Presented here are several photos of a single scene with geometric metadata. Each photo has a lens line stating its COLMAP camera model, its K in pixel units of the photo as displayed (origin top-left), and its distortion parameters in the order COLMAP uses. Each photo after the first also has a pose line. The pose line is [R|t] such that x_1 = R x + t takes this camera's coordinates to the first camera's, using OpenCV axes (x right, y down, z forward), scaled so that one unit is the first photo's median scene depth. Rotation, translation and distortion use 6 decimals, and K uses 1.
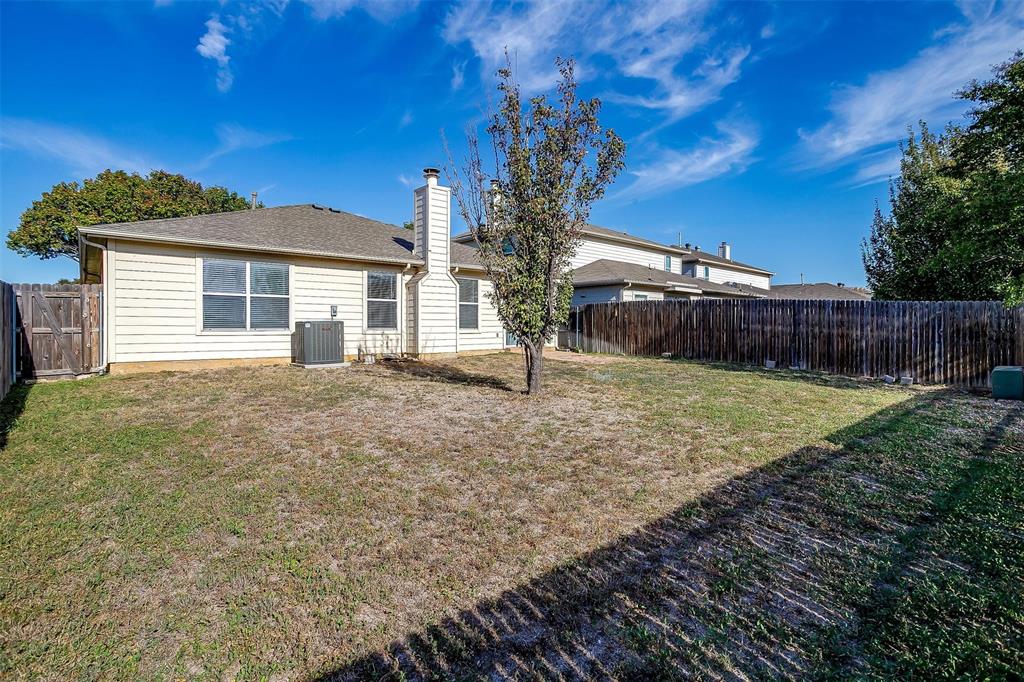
lens RADIAL K [[490.0, 0, 517.3], [0, 490.0, 337.5], [0, 0, 1]] dist [-0.042065, 0.000101]
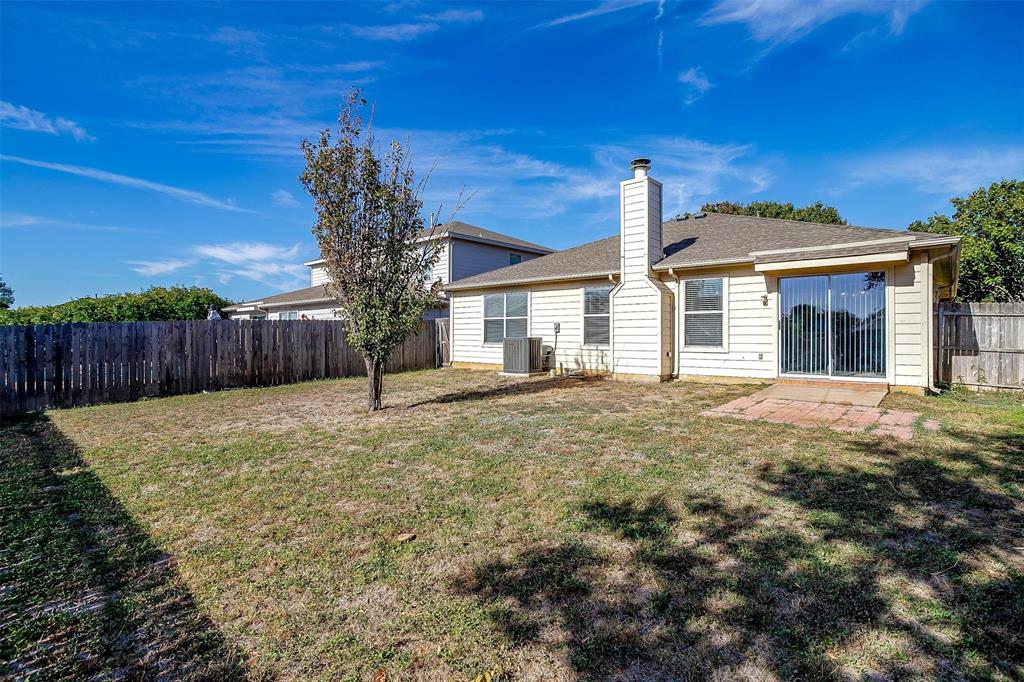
lens RADIAL K [[490.0, 0, 517.3], [0, 490.0, 337.5], [0, 0, 1]] dist [-0.042065, 0.000101]
pose [[0.149165, -0.001813, -0.988811, 0.693488], [-0.028578, 0.999573, -0.006144, -0.021603], [0.988399, 0.029174, 0.149050, 0.707491]]
